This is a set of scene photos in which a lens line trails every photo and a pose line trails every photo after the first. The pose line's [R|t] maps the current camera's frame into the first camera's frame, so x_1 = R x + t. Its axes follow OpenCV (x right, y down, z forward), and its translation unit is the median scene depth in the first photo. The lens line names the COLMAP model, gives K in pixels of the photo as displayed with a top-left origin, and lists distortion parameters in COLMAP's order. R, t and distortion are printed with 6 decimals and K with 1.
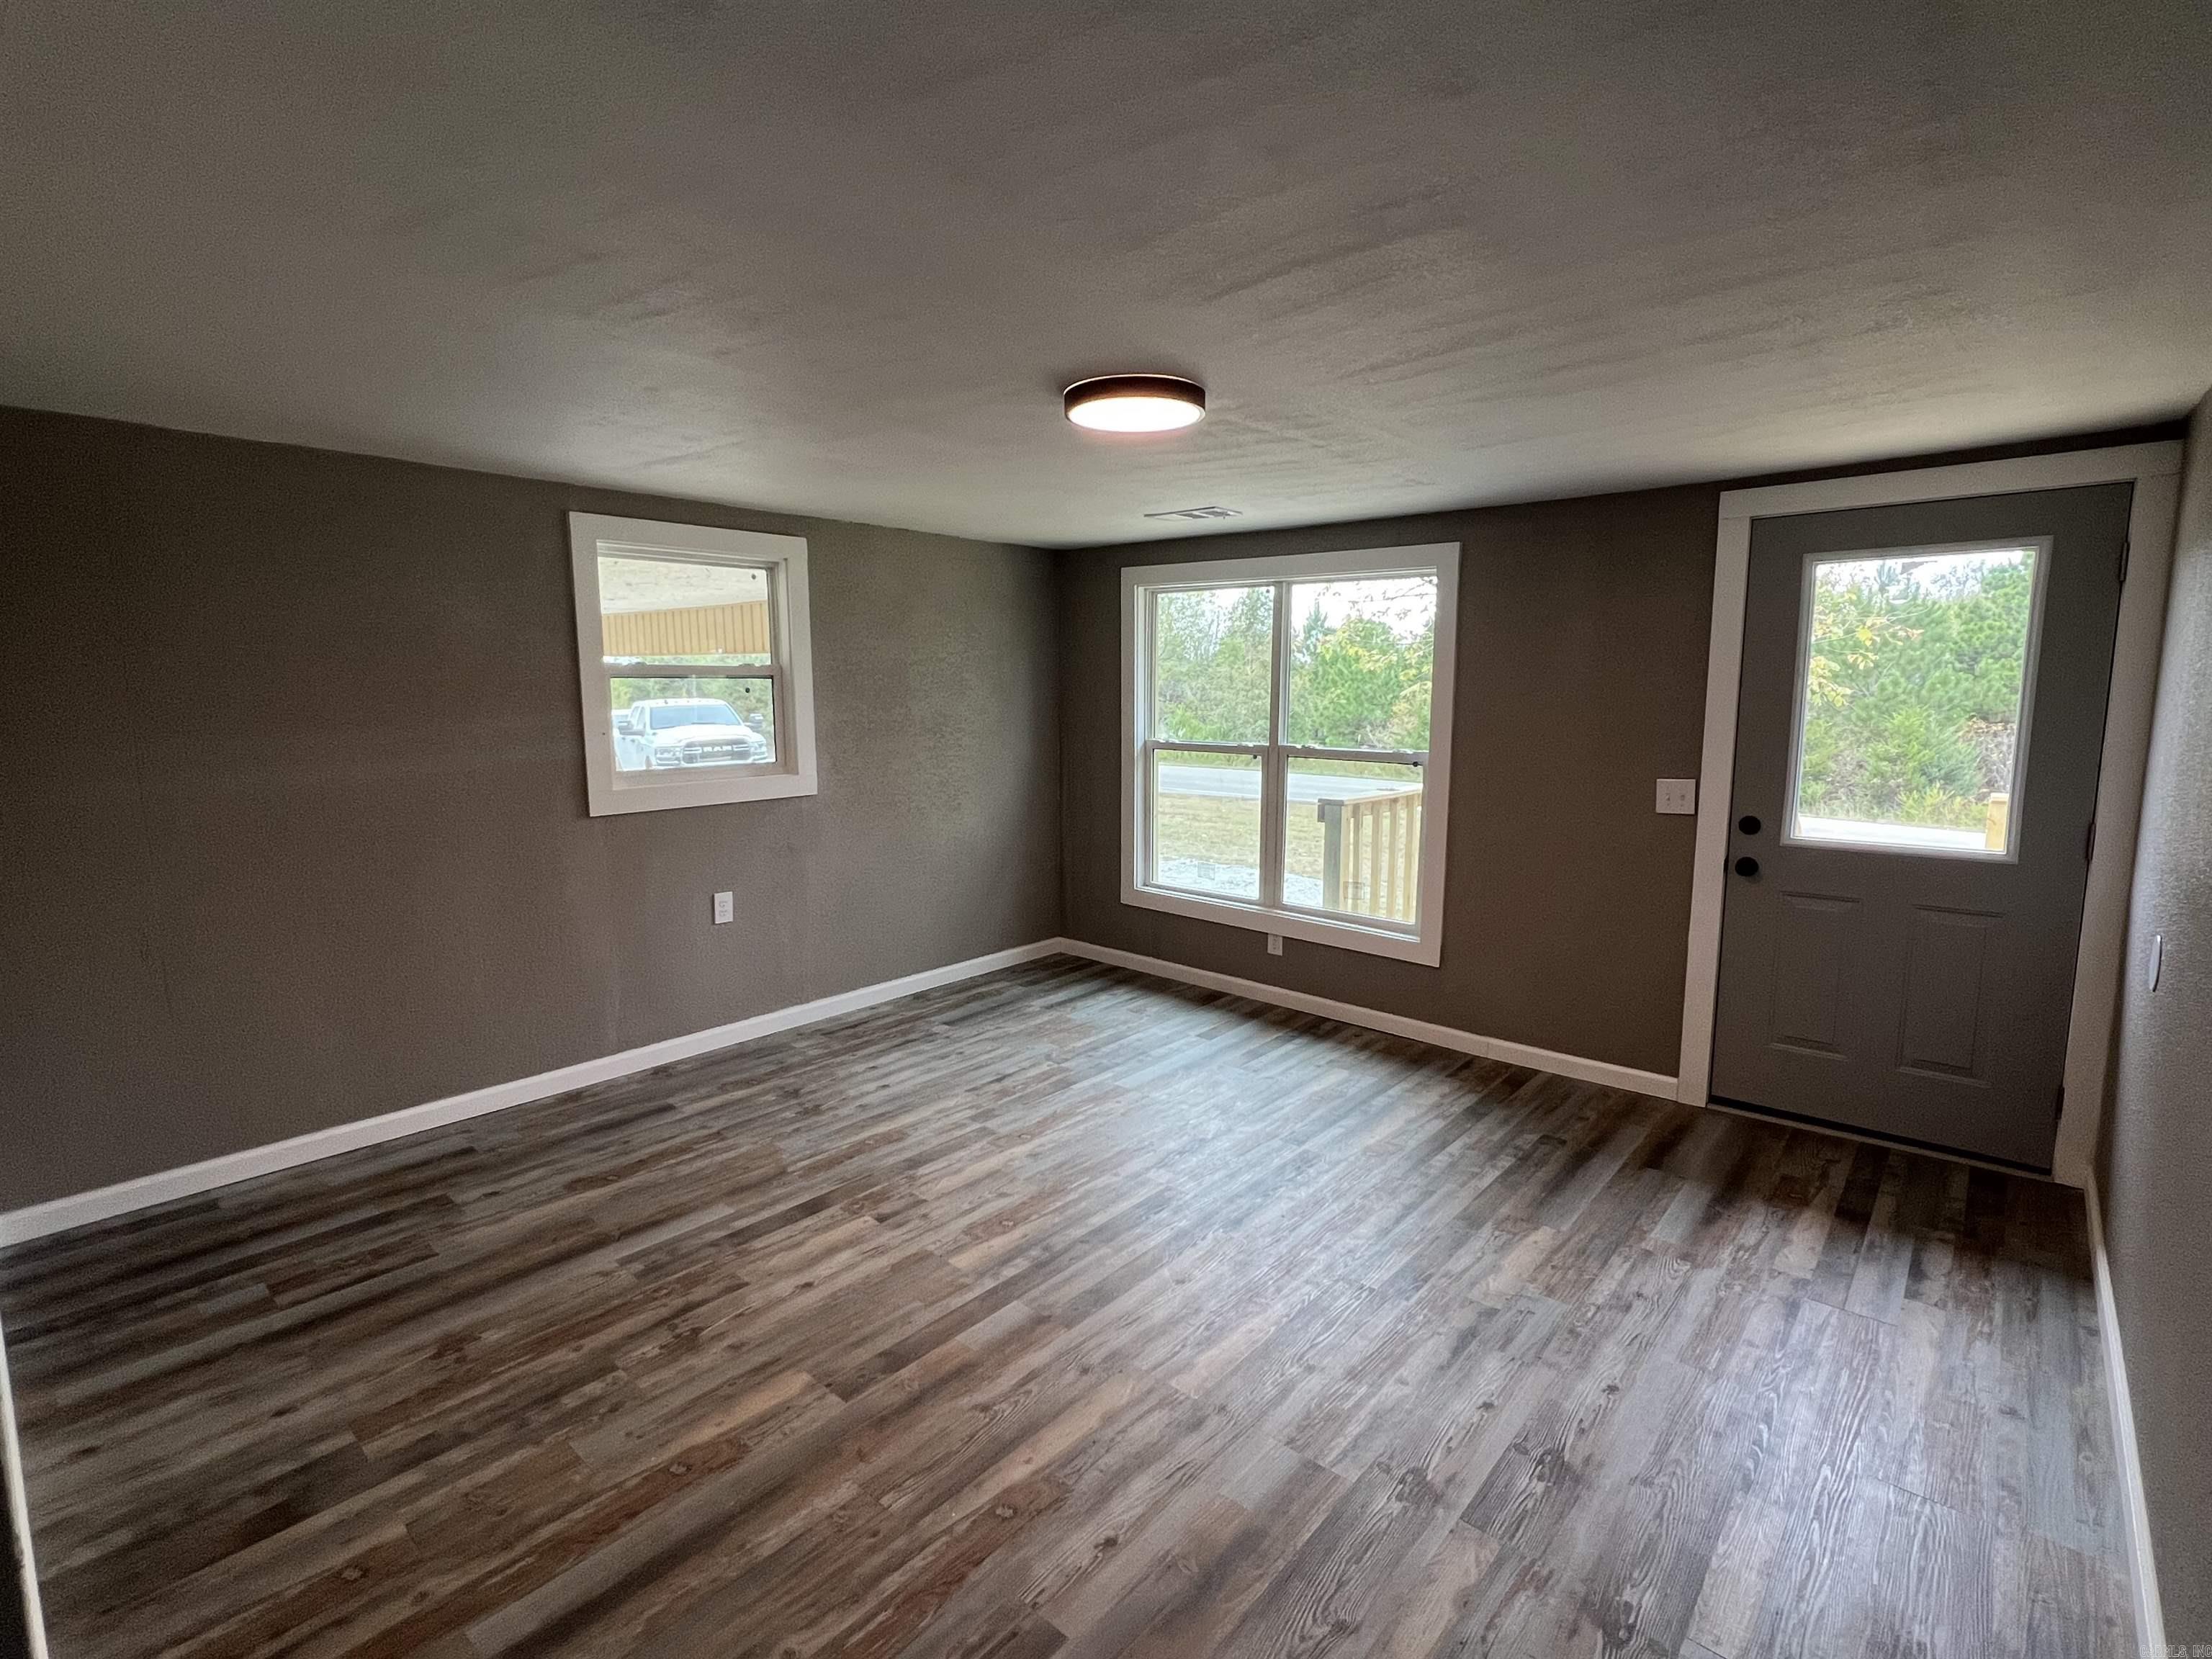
lens RADIAL K [[1046.3, 0, 1106.0], [0, 1046.3, 829.5], [0, 0, 1]] dist [0.000427, 0.000193]
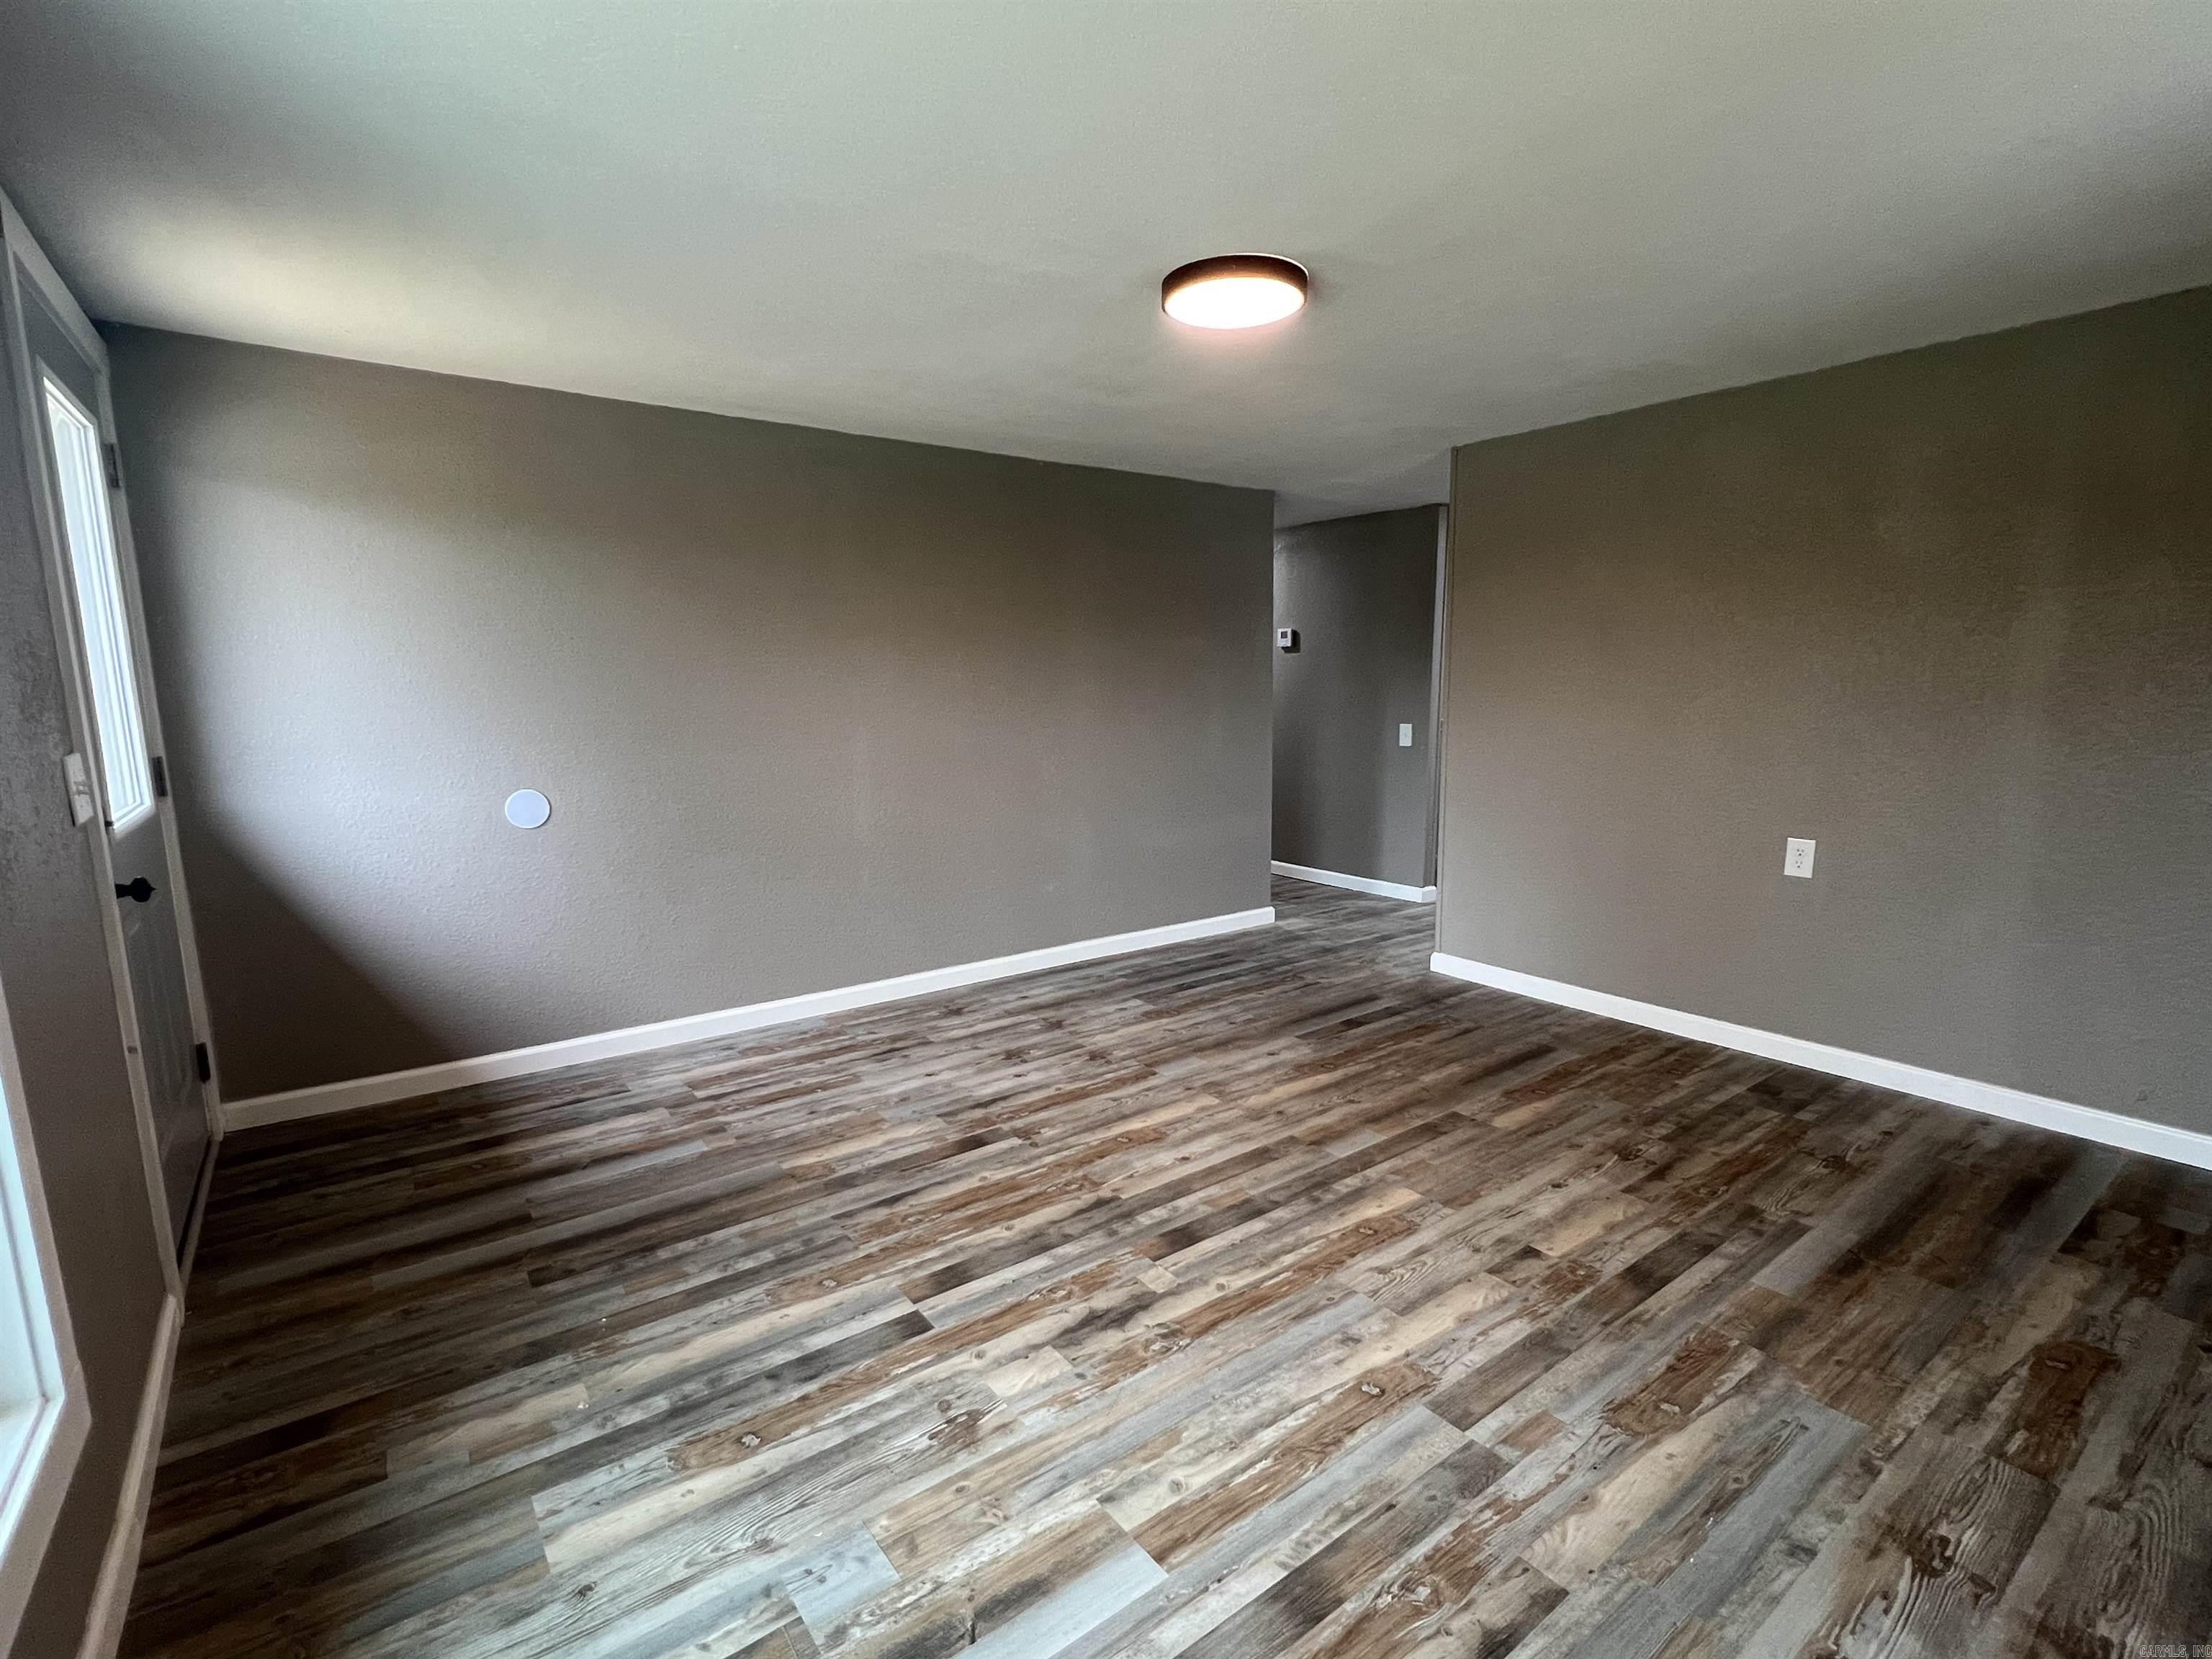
lens RADIAL K [[1046.3, 0, 1106.0], [0, 1046.3, 829.5], [0, 0, 1]] dist [0.000427, 0.000193]
pose [[-0.977367, -0.021165, 0.210489, -0.062313], [0.038924, 0.960003, 0.277270, -0.173266], [-0.207938, 0.279188, -0.937452, 1.796259]]
